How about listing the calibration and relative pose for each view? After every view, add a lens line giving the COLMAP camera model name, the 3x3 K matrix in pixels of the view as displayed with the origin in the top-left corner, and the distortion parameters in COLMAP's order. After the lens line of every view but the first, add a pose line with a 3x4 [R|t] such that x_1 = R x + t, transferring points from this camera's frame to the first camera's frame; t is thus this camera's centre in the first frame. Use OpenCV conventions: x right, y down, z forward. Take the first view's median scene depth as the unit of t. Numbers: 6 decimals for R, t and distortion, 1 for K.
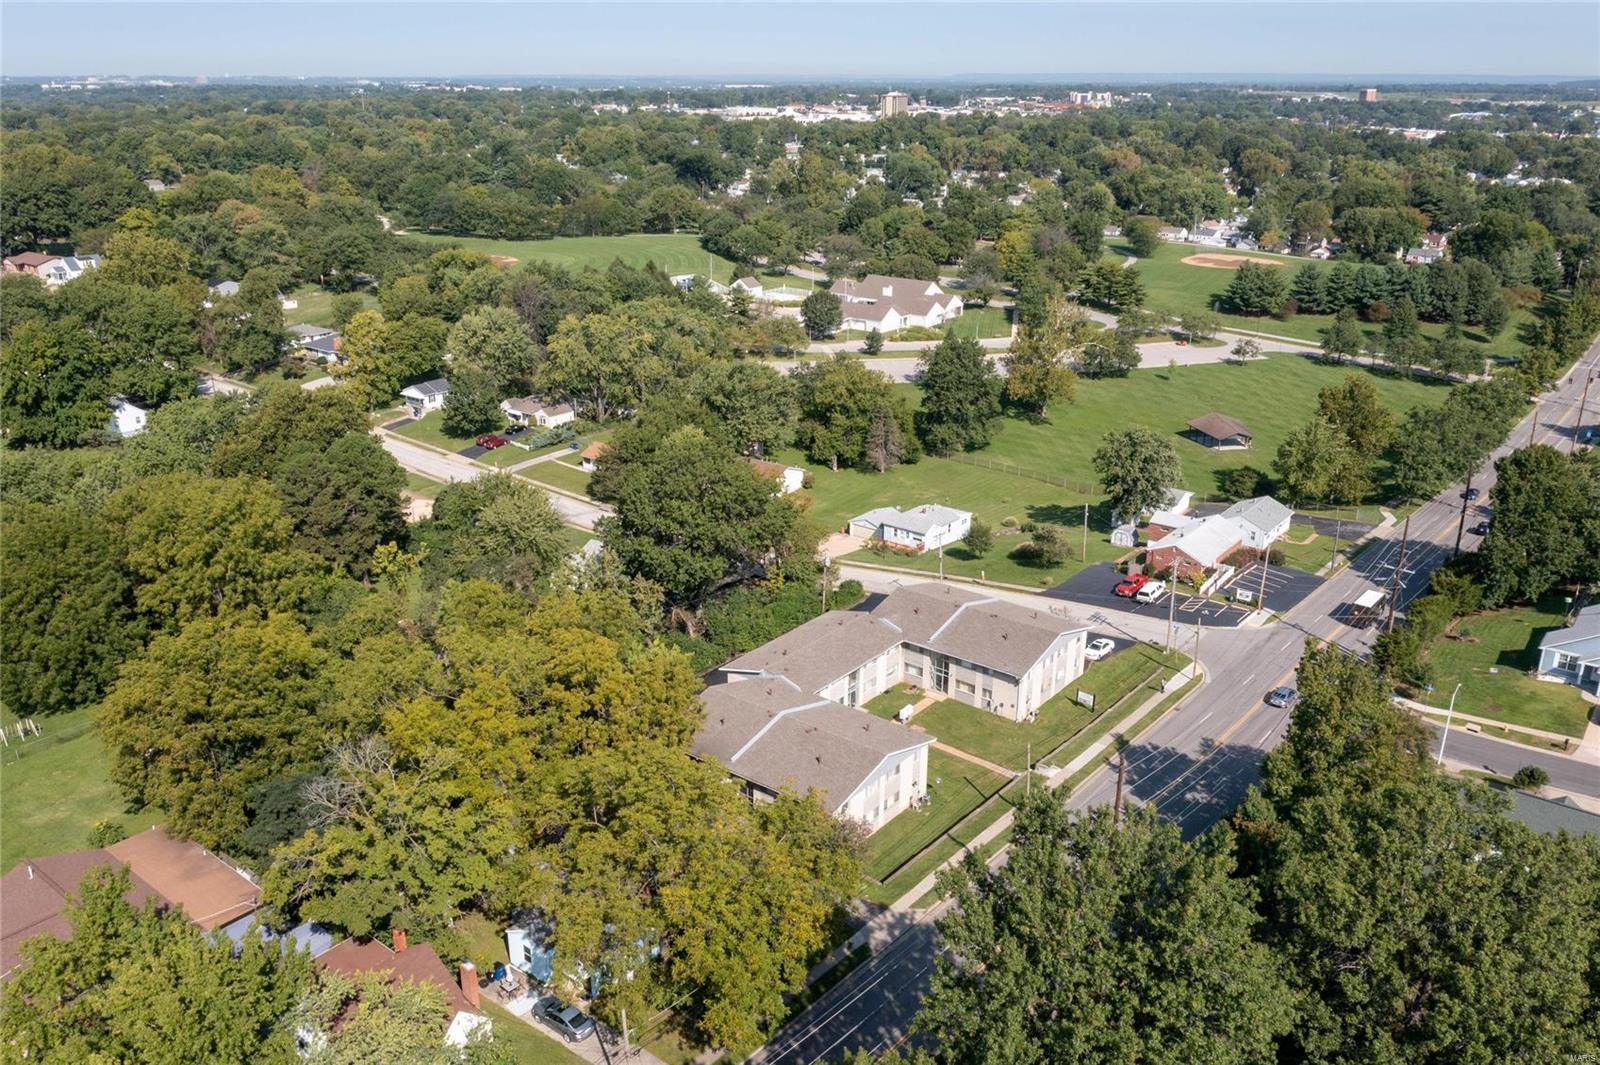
lens RADIAL K [[1248.7, 0, 800.0], [0, 1248.7, 532.5], [0, 0, 1]] dist [-0.005623, -0.000421]
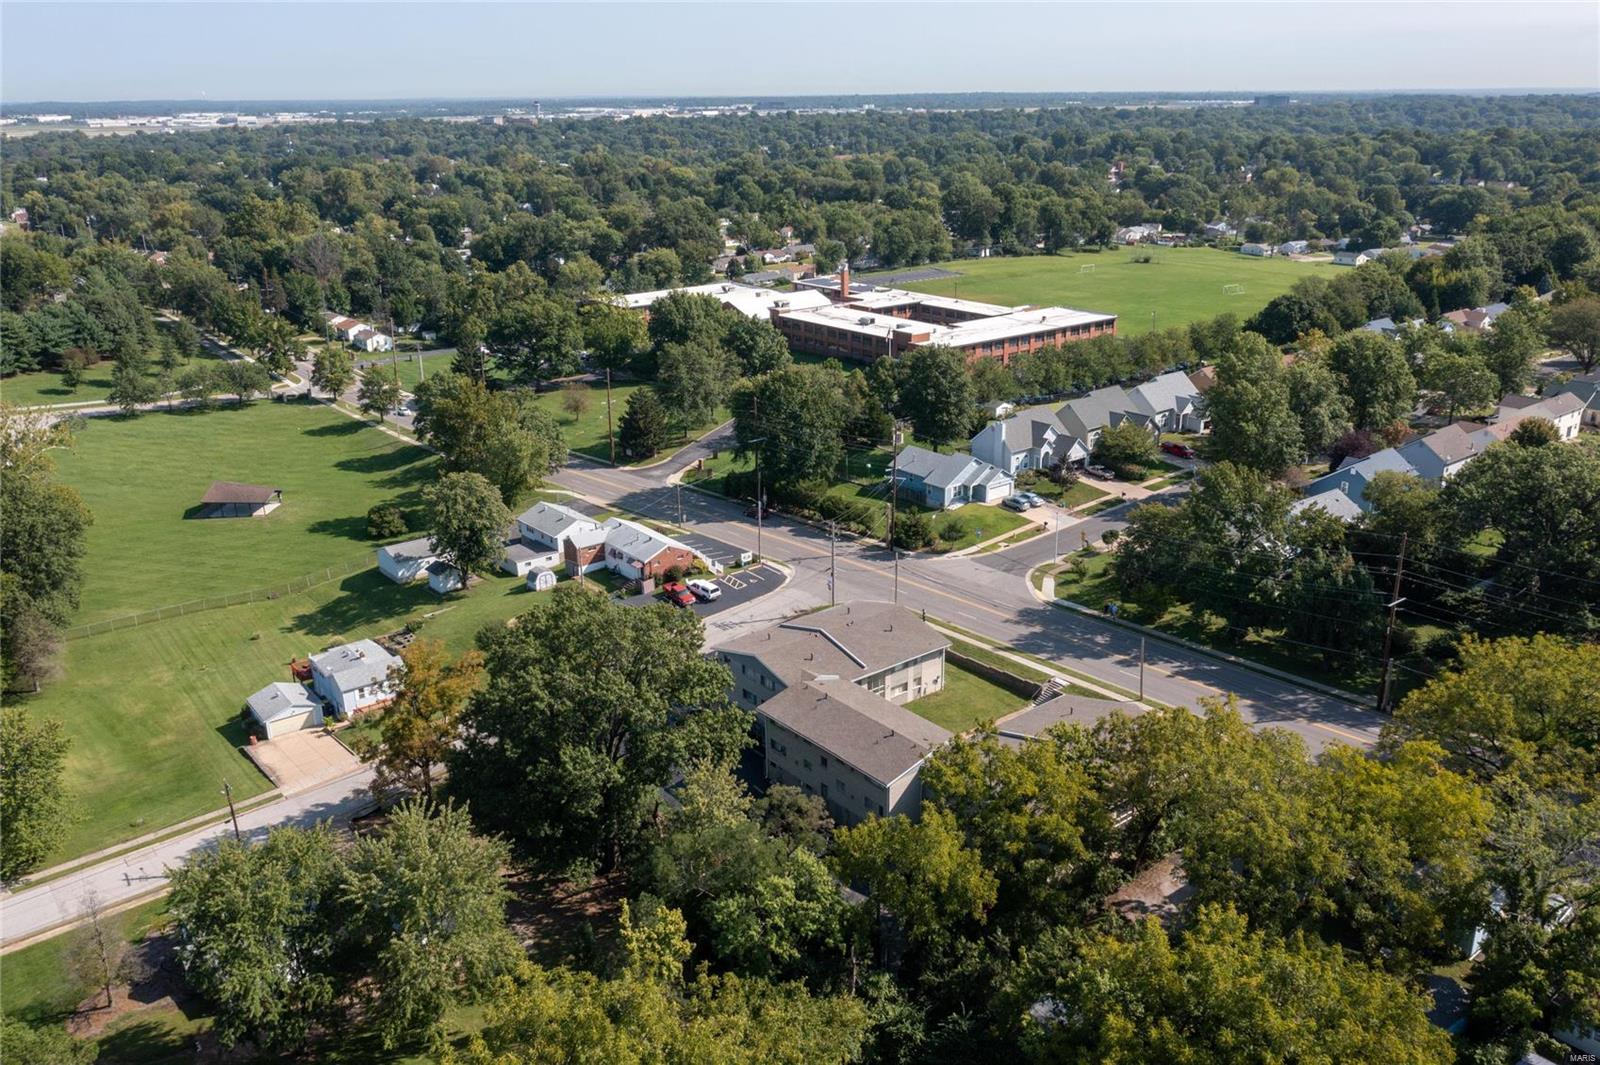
lens RADIAL K [[1246.6, 0, 844.8], [0, 1246.6, 529.8], [0, 0, 1]] dist [-0.005619, -0.004859]
pose [[0.216271, -0.326712, 0.920047, -0.762422], [0.344145, 0.907376, 0.241316, -0.251895], [-0.913669, 0.264439, 0.308675, 0.705202]]
